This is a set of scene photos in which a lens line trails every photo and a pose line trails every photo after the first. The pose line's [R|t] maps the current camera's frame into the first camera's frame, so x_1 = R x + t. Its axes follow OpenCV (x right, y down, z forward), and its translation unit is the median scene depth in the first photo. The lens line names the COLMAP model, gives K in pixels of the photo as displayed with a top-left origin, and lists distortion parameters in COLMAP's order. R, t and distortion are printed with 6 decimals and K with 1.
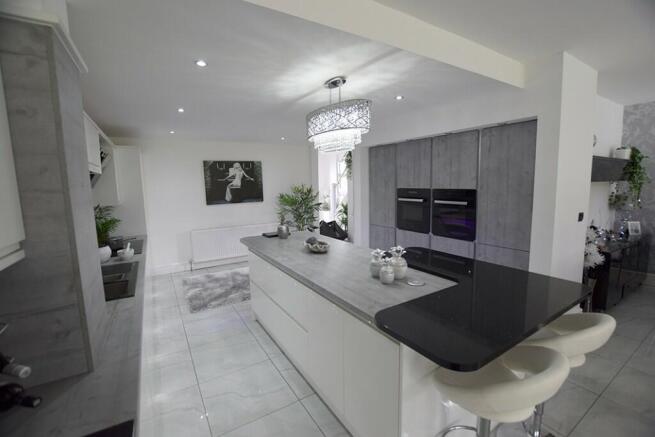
lens RADIAL K [[287.9, 0, 329.9], [0, 287.9, 219.2], [0, 0, 1]] dist [-0.026239, -0.000317]
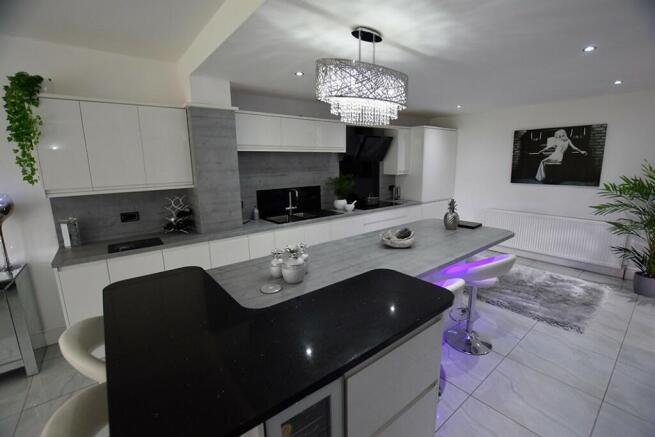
lens RADIAL K [[287.9, 0, 330.2], [0, 287.9, 216.8], [0, 0, 1]] dist [-0.026239, -0.000317]
pose [[0.116389, 0.208585, -0.971054, 0.352715], [-0.114412, 0.974006, 0.195506, -0.053110], [0.986592, 0.088346, 0.137228, 0.339041]]
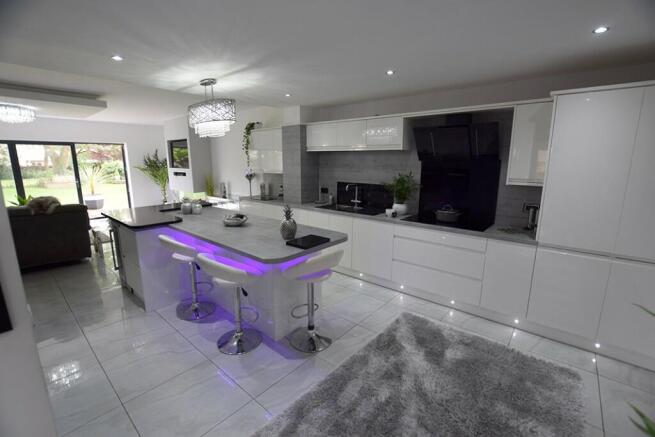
lens RADIAL K [[287.9, 0, 326.0], [0, 287.9, 215.8], [0, 0, 1]] dist [-0.026239, -0.000317]
pose [[-0.951289, 0.074703, -0.299114, -0.024507], [-0.023954, 0.949358, 0.313281, -0.129491], [0.307369, 0.305186, -0.901324, 1.016867]]
